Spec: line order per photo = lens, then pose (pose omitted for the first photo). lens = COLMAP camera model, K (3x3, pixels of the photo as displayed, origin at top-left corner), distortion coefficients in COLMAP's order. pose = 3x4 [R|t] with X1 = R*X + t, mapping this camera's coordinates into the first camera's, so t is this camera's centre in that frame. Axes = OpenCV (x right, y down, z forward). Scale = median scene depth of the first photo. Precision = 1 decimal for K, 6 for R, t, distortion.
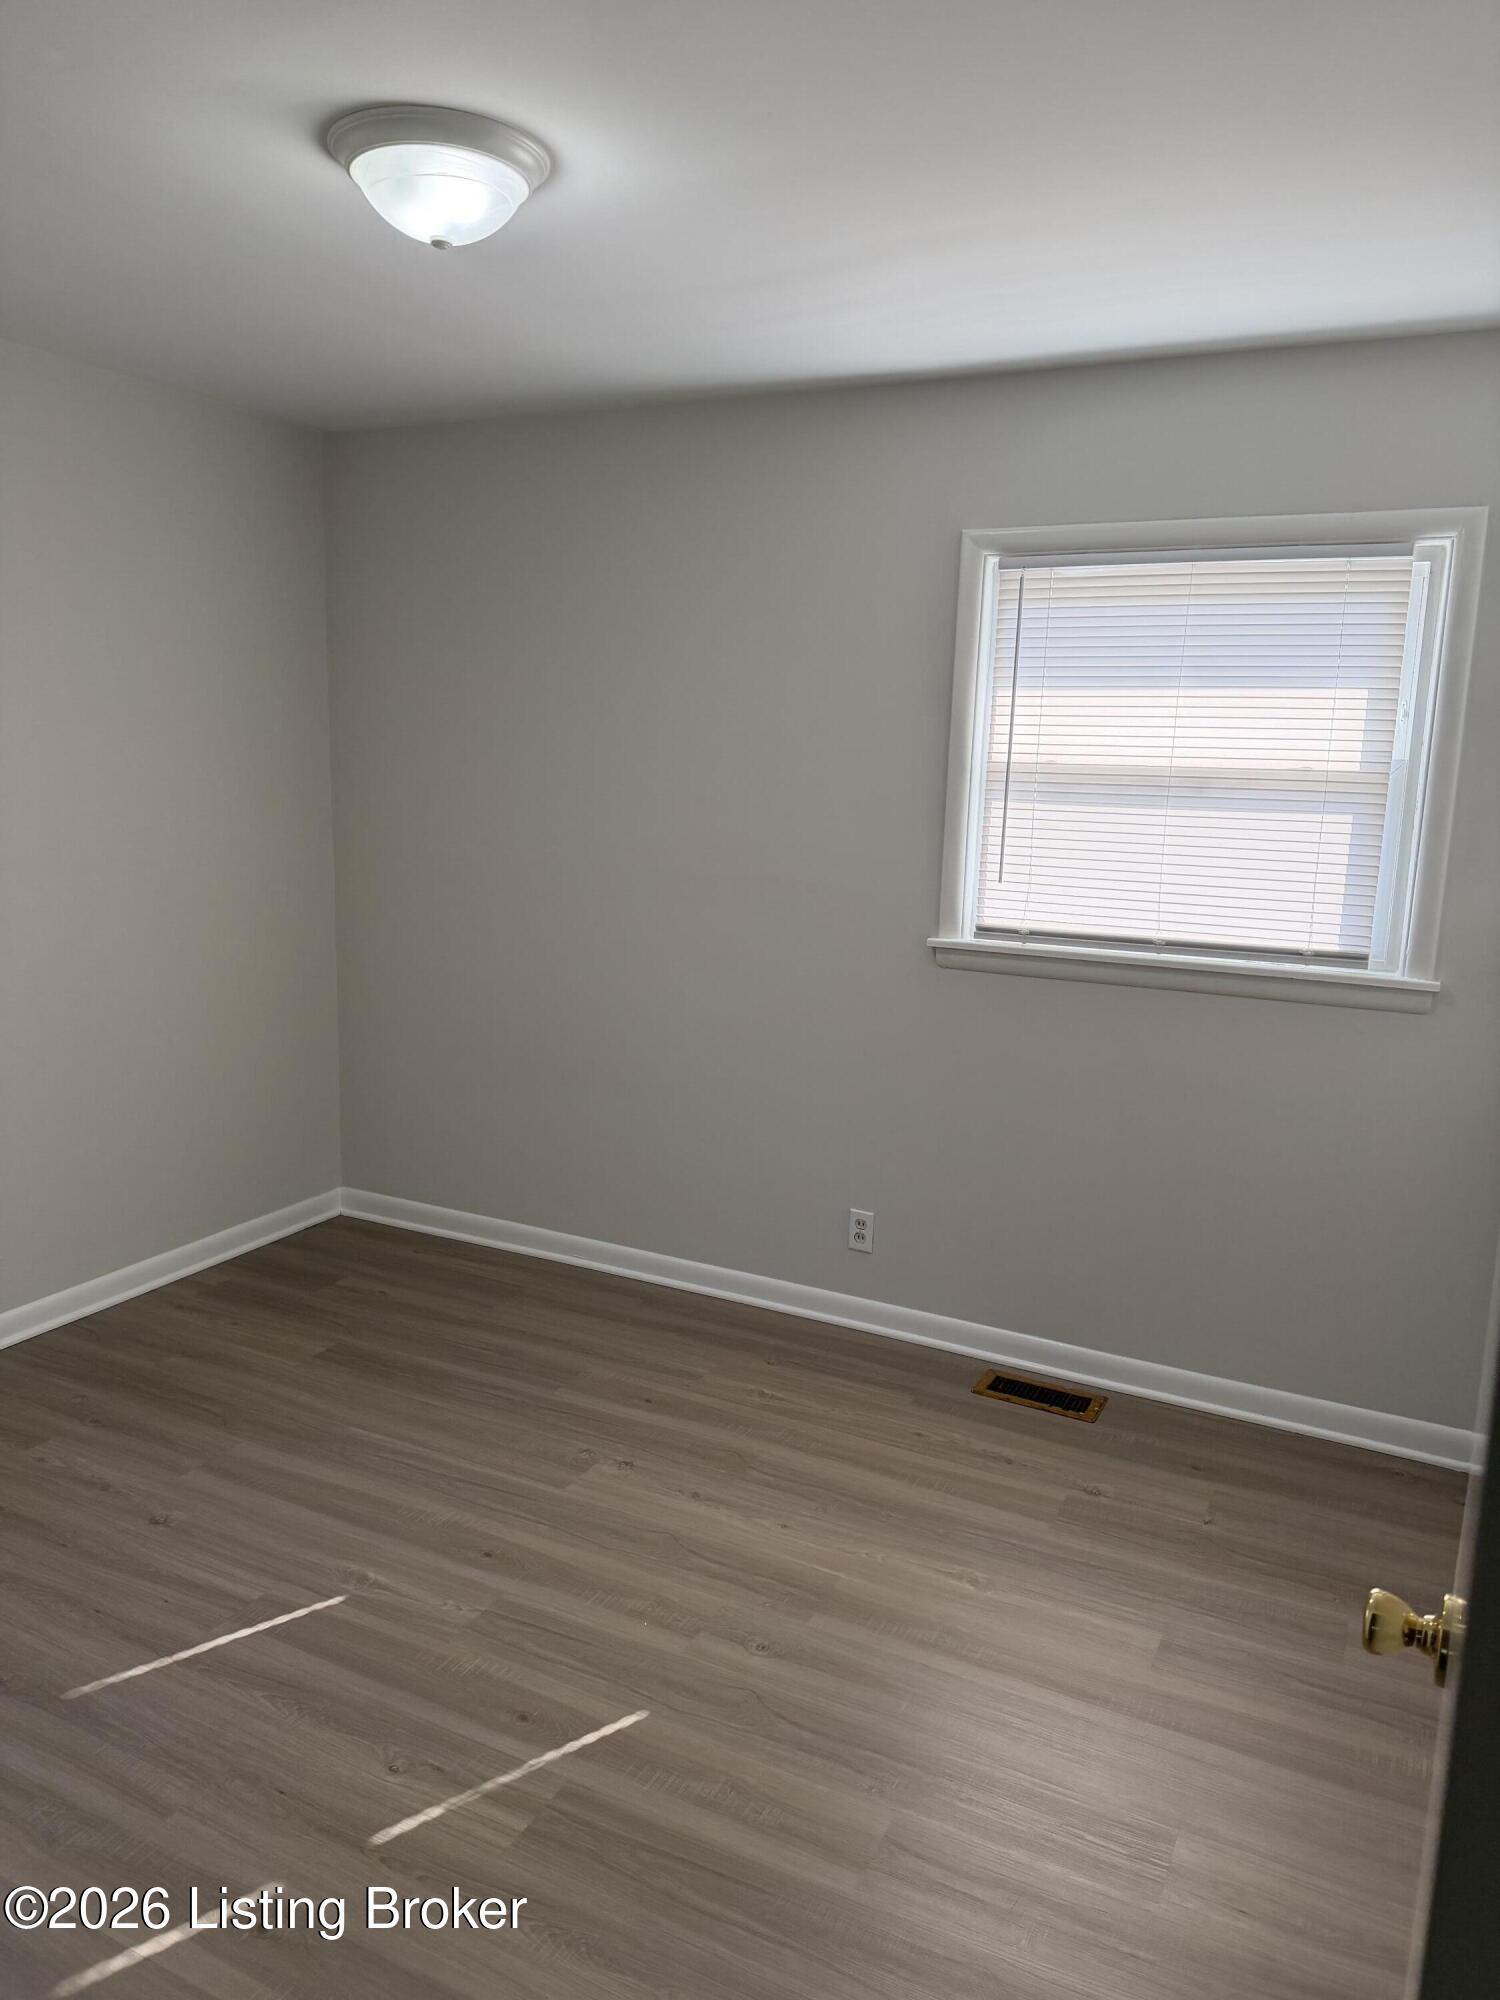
lens RADIAL K [[1446.3, 0, 793.2], [0, 1446.3, 1037.8], [0, 0, 1]] dist [0.198589, -0.405254]
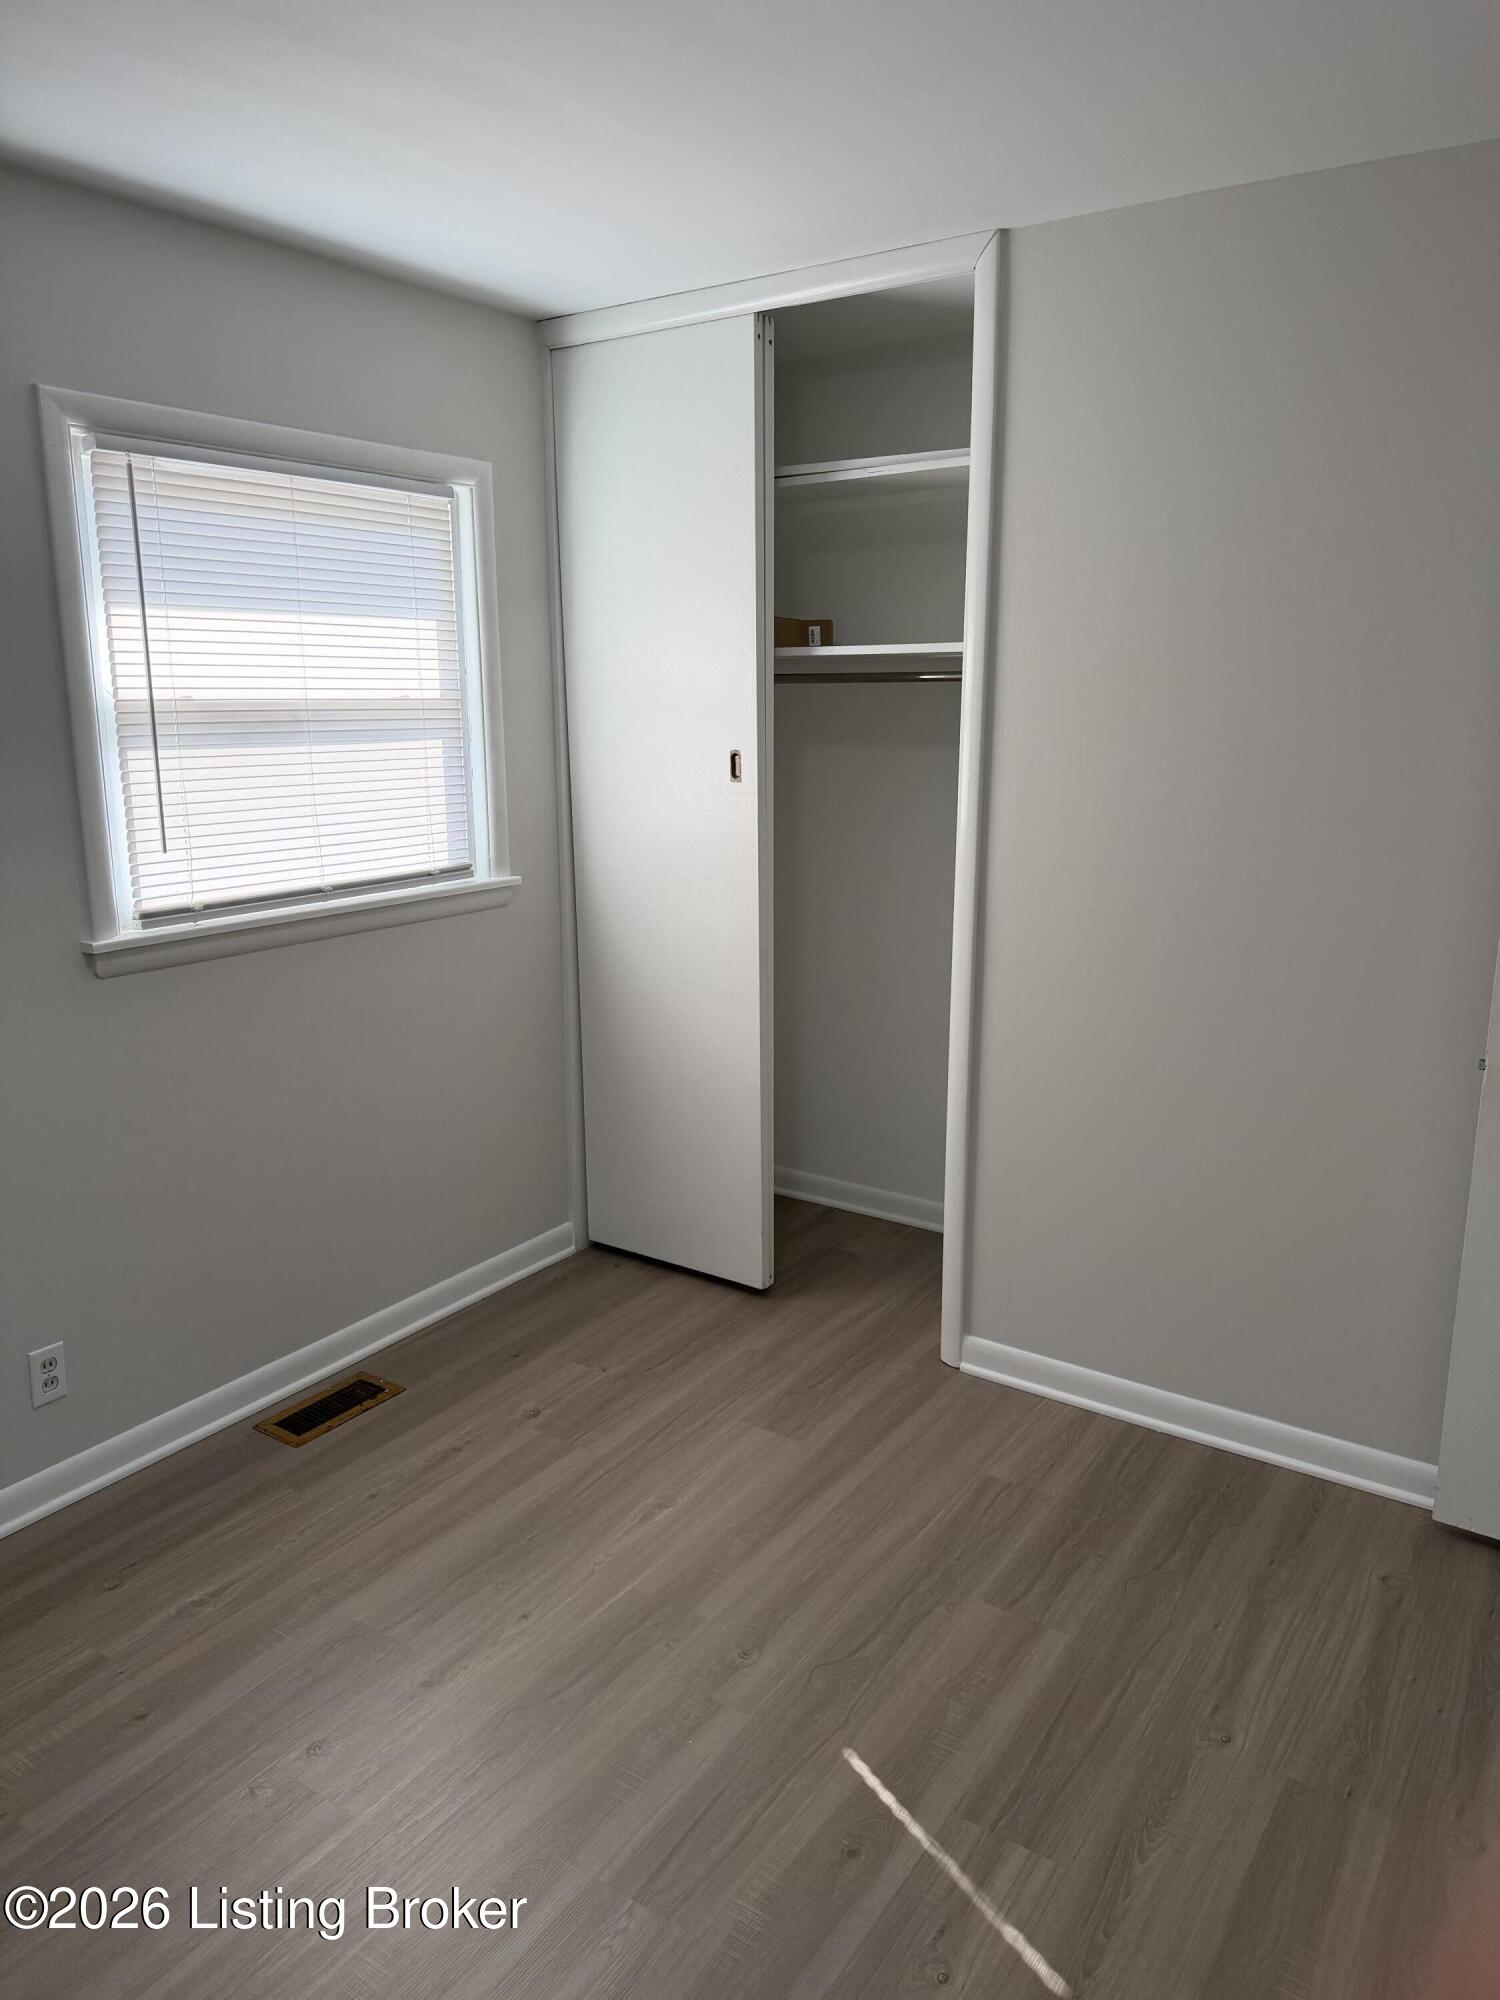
lens RADIAL K [[1403.0, 0, 746.7], [0, 1403.0, 1028.1], [0, 0, 1]] dist [0.088214, -0.123624]
pose [[0.120565, -0.267340, 0.956030, -0.614477], [0.195091, 0.950655, 0.241234, -0.148492], [-0.973347, 0.157428, 0.166771, 0.612345]]
